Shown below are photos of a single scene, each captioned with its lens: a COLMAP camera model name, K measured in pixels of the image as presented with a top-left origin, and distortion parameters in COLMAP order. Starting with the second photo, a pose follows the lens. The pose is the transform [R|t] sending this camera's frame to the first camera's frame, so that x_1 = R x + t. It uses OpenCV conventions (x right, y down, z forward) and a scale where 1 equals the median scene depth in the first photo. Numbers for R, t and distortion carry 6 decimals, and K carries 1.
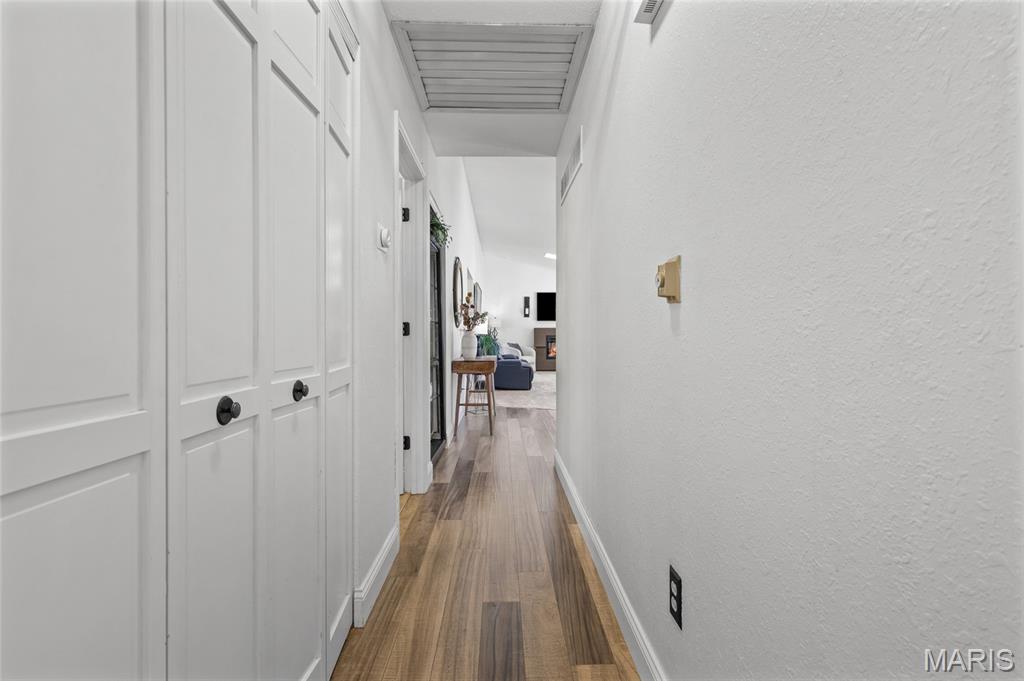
lens RADIAL K [[451.7, 0, 512.2], [0, 451.7, 338.9], [0, 0, 1]] dist [0.002585, -0.000154]
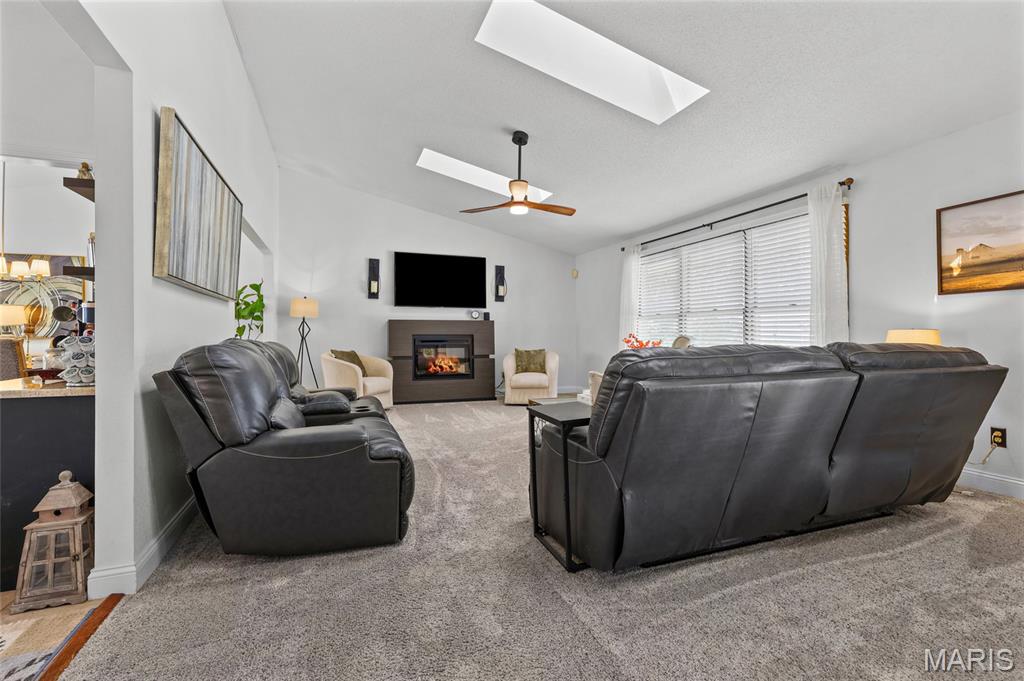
lens RADIAL K [[451.7, 0, 512.8], [0, 451.7, 336.7], [0, 0, 1]] dist [0.002585, -0.000154]
pose [[0.940191, 0.003310, 0.340631, 0.006282], [-0.004283, 0.999989, 0.002106, -0.006723], [-0.340620, -0.003439, 0.940195, 0.468763]]
